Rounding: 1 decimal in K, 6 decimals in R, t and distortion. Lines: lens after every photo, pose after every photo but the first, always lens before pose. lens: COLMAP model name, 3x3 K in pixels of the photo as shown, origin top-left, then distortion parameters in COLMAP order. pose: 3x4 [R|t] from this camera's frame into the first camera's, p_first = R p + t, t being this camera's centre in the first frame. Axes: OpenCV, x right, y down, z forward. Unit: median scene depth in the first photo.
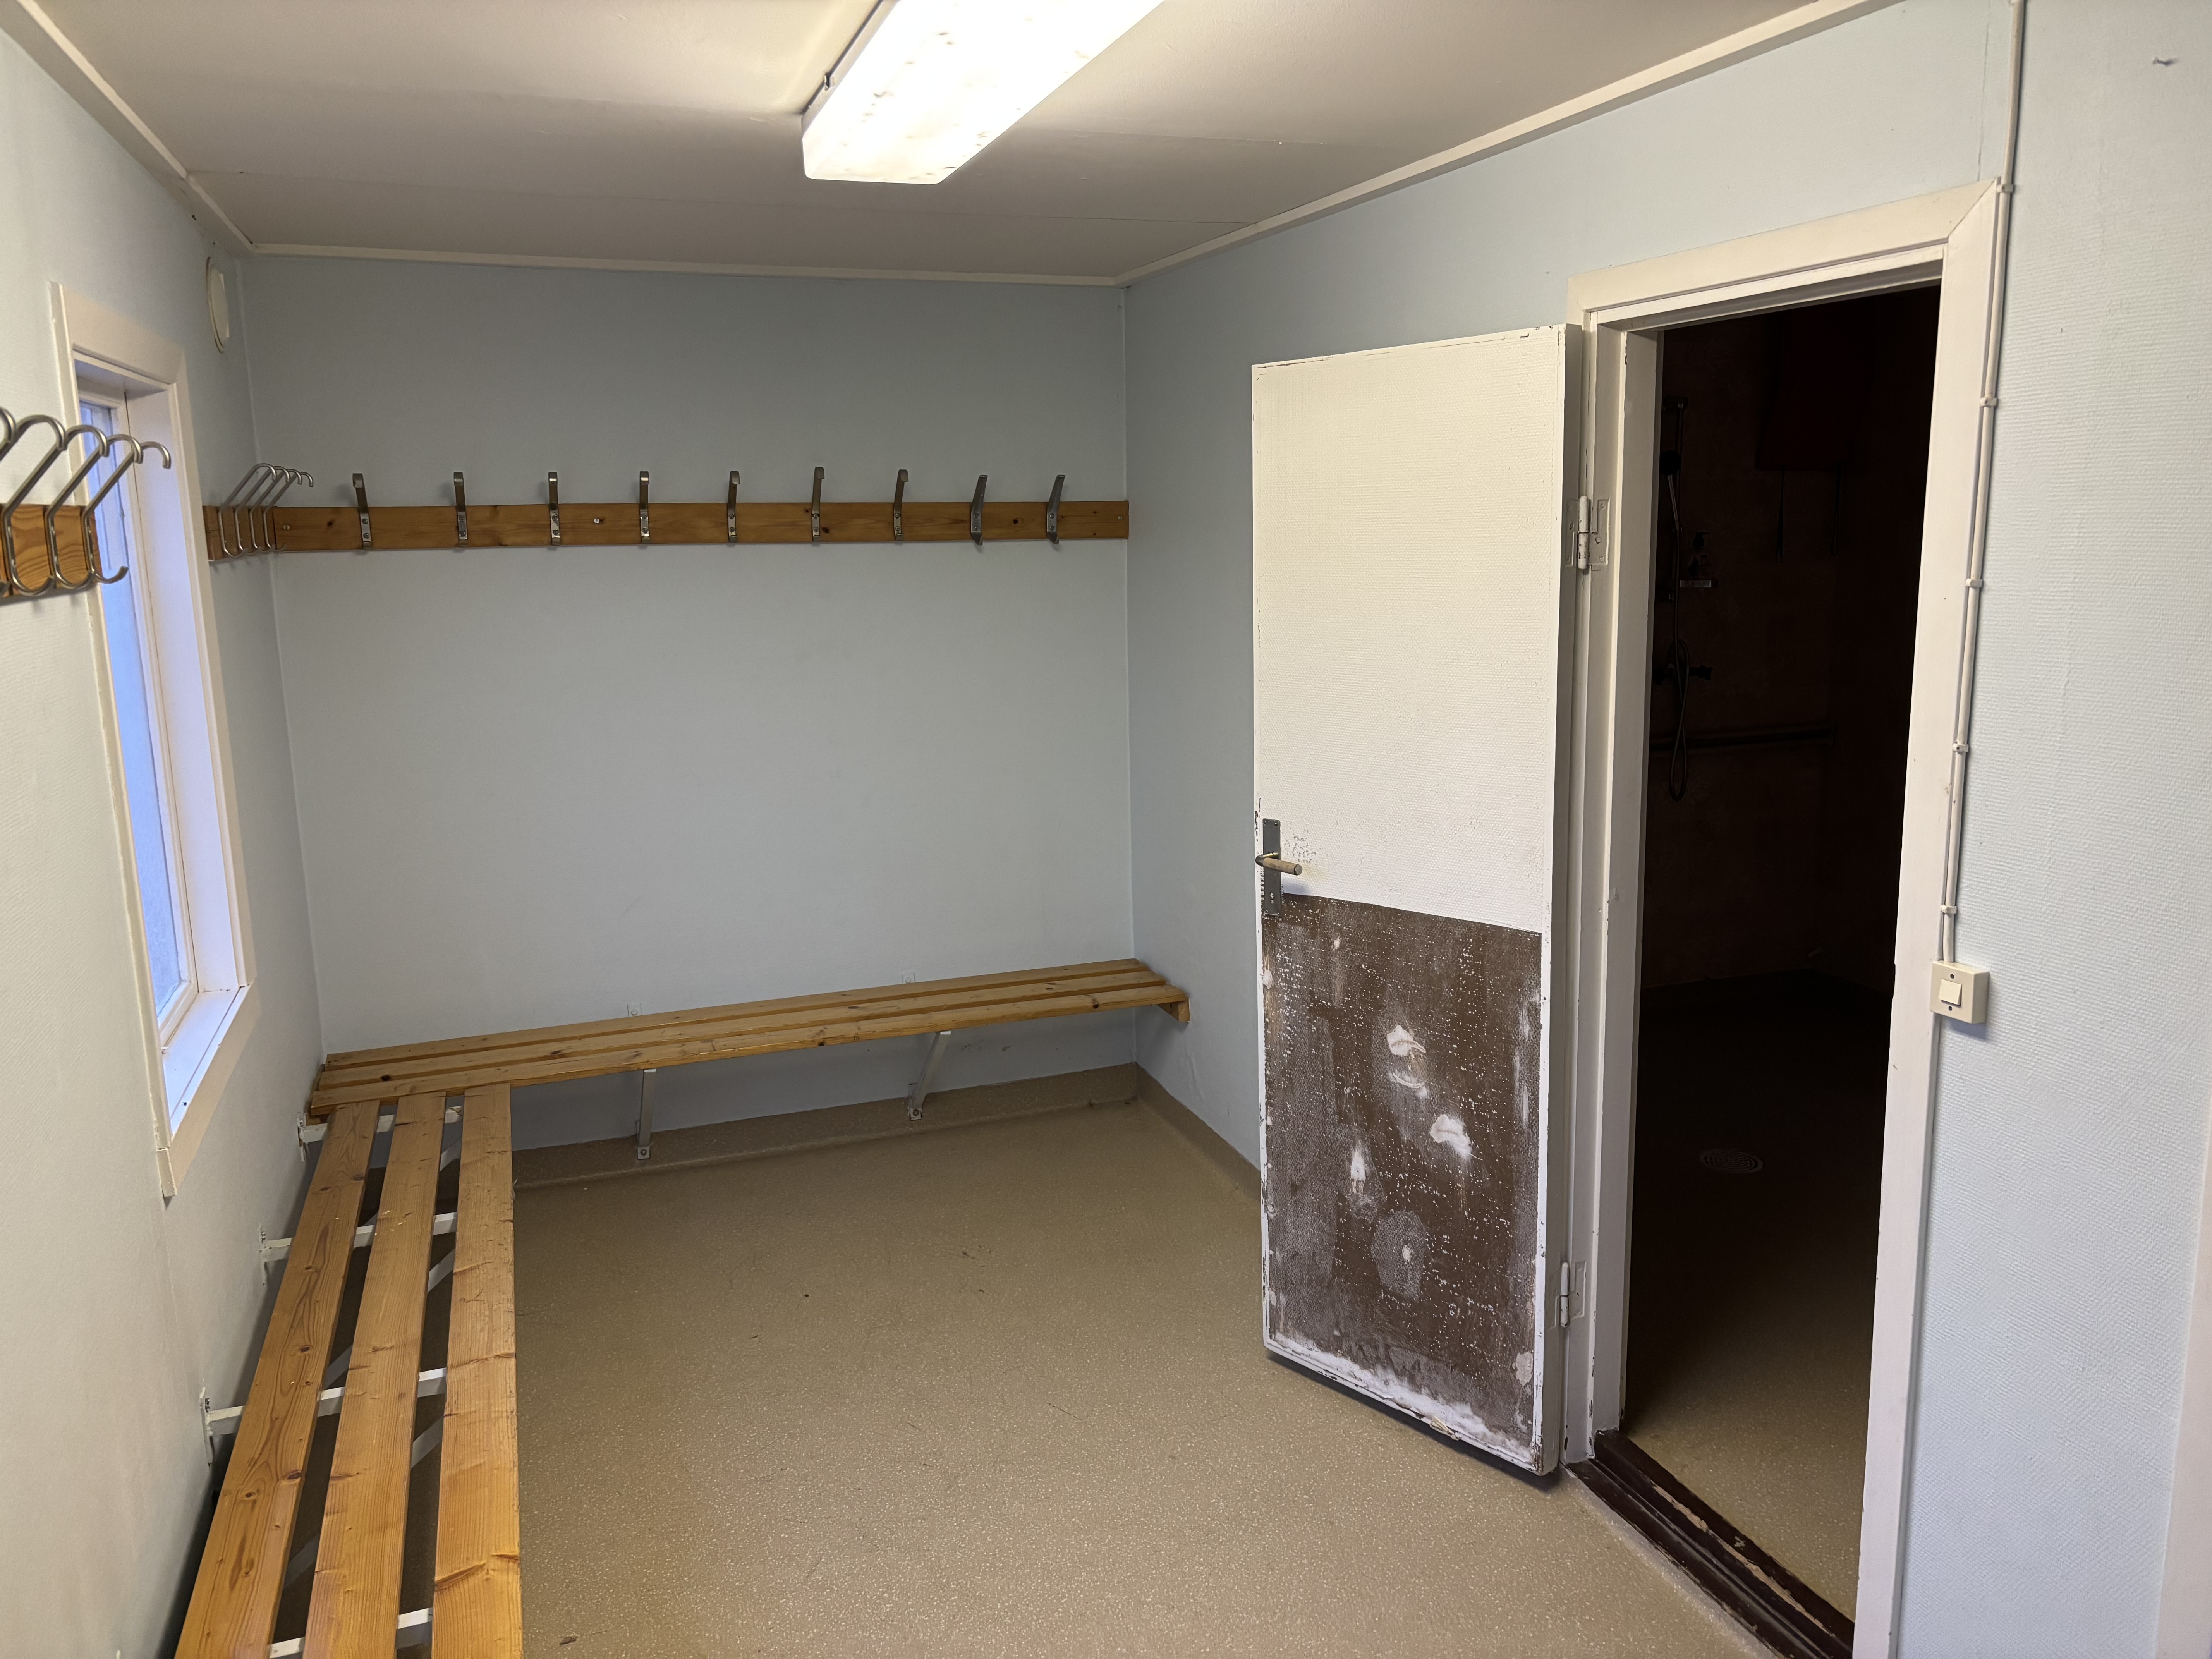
lens RADIAL K [[1675.6, 0, 1111.3], [0, 1675.6, 843.3], [0, 0, 1]] dist [0.072978, -0.082965]
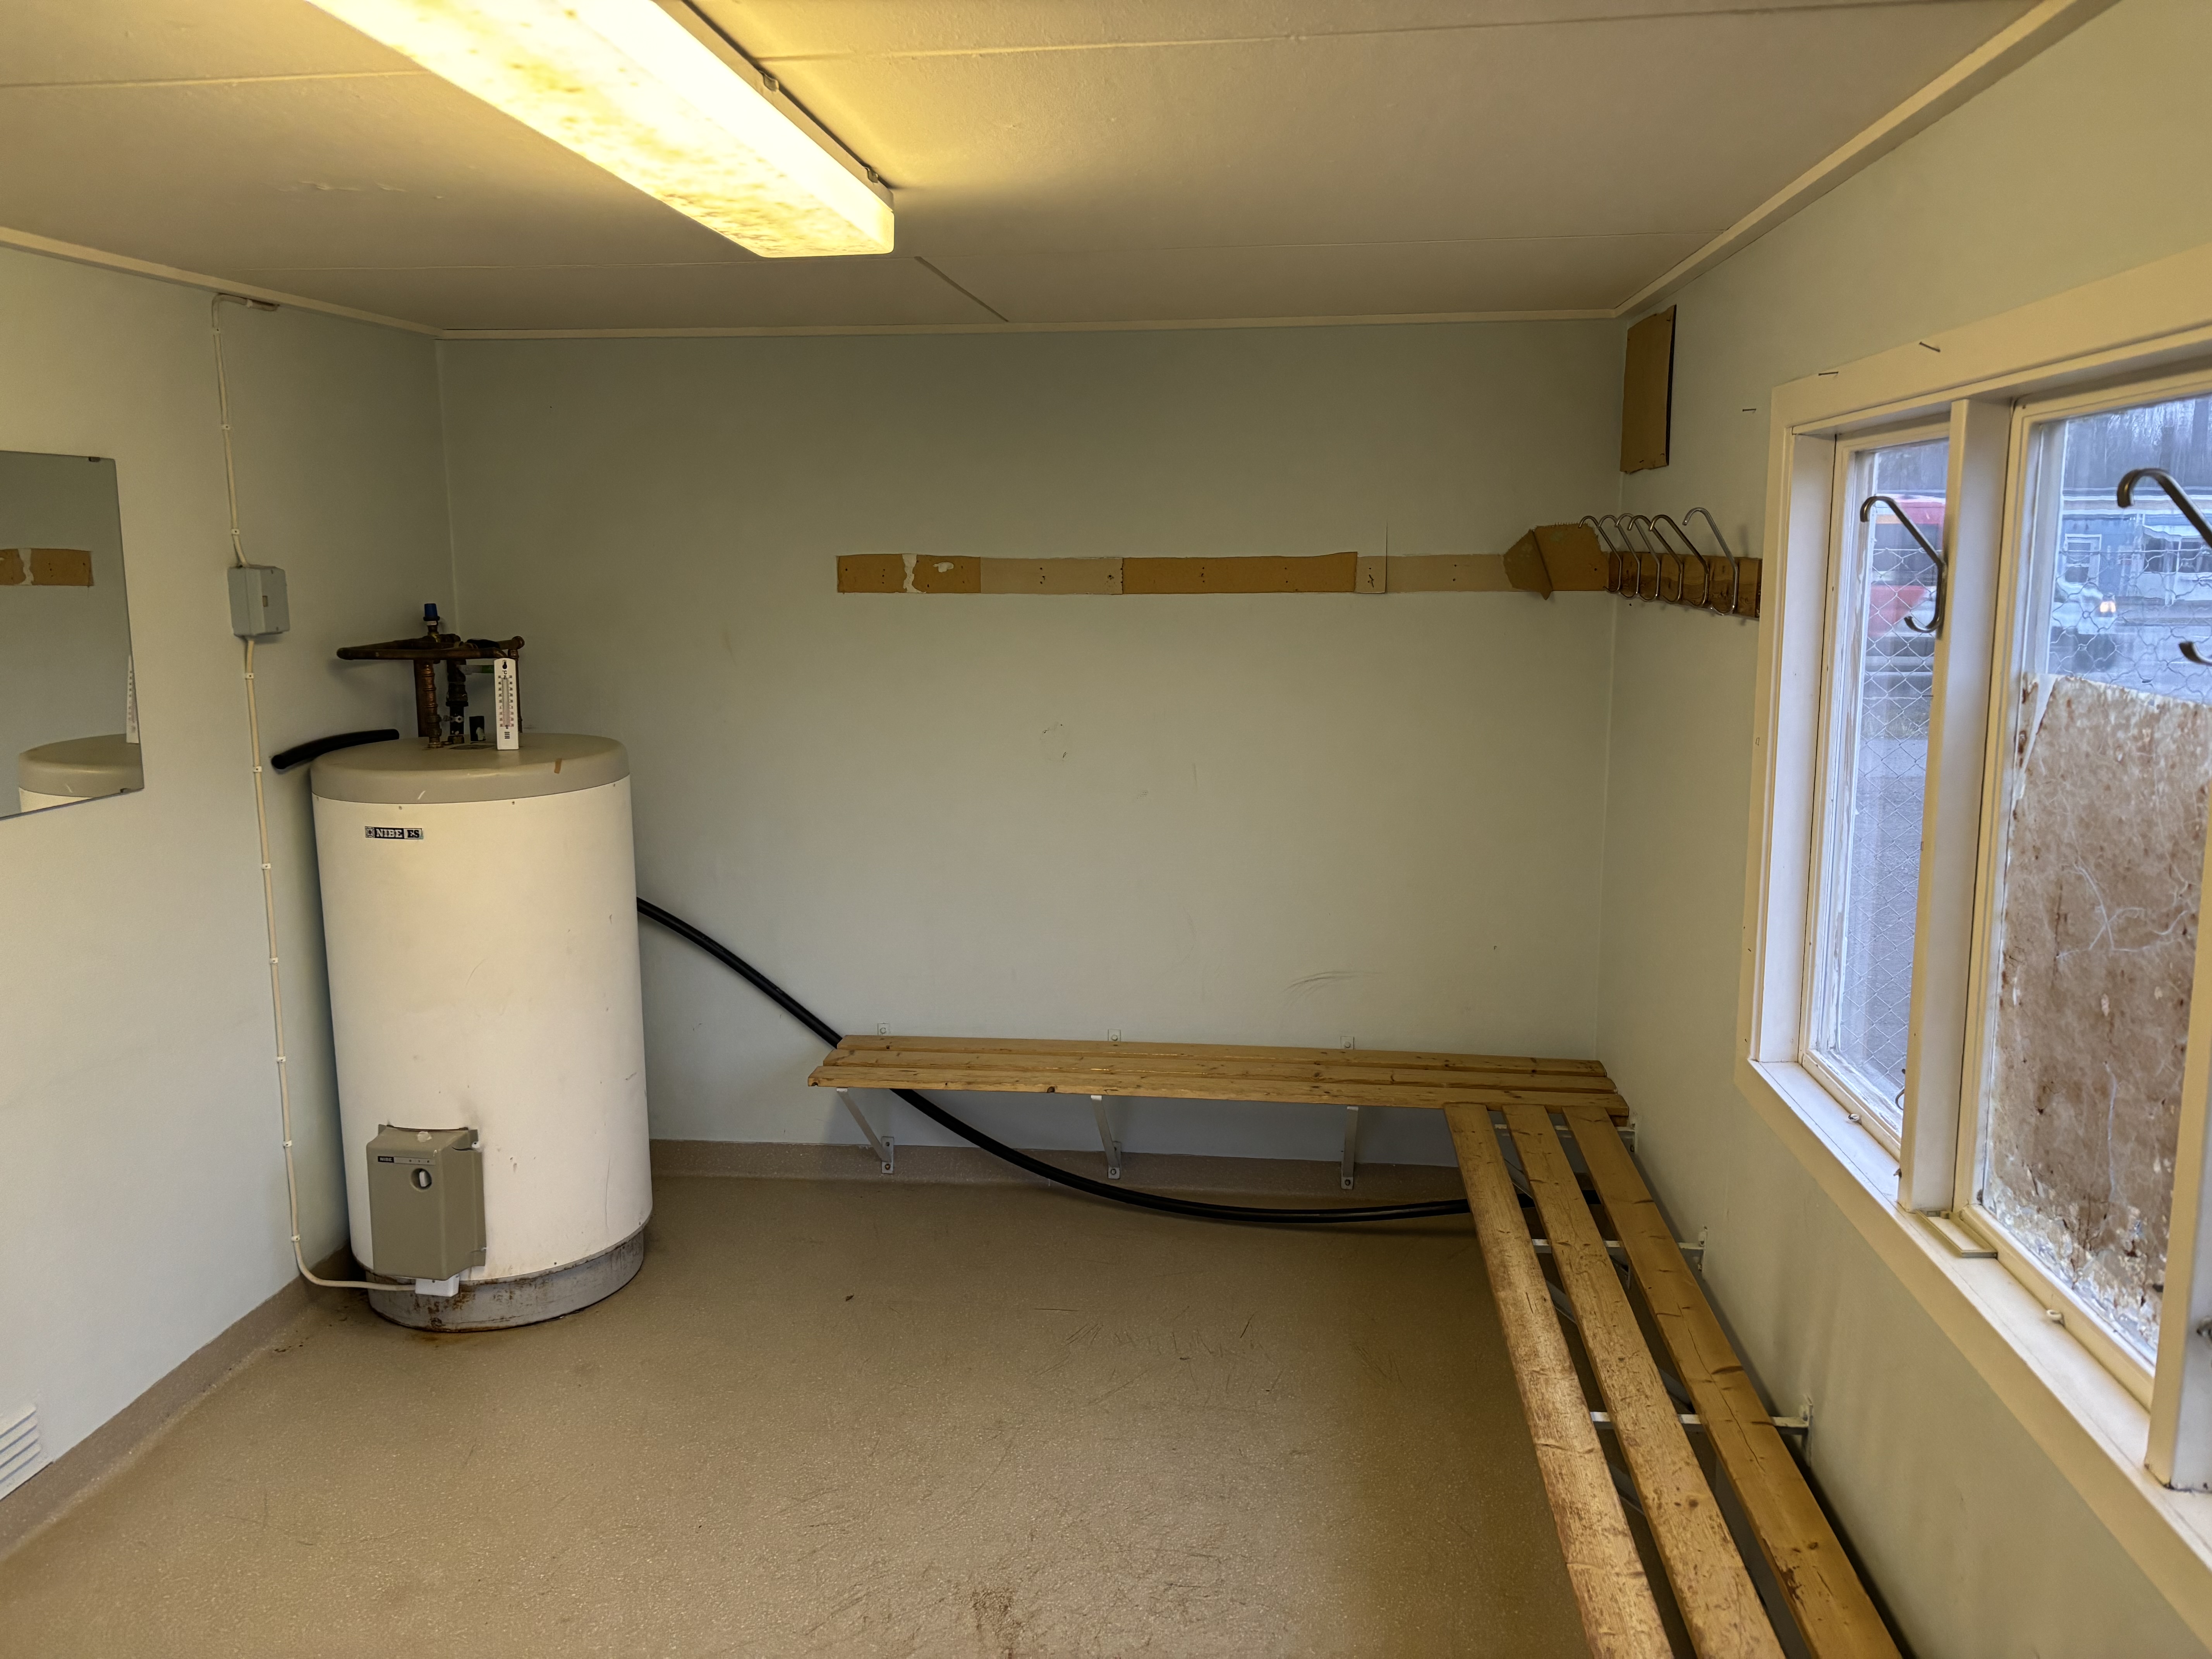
lens RADIAL K [[1675.6, 0, 1111.3], [0, 1675.6, 843.3], [0, 0, 1]] dist [0.072978, -0.082965]
pose [[0.881184, 0.089989, -0.464130, 0.211582], [-0.103311, 0.994644, -0.003295, -0.018851], [0.461348, 0.050853, 0.885761, 0.083769]]
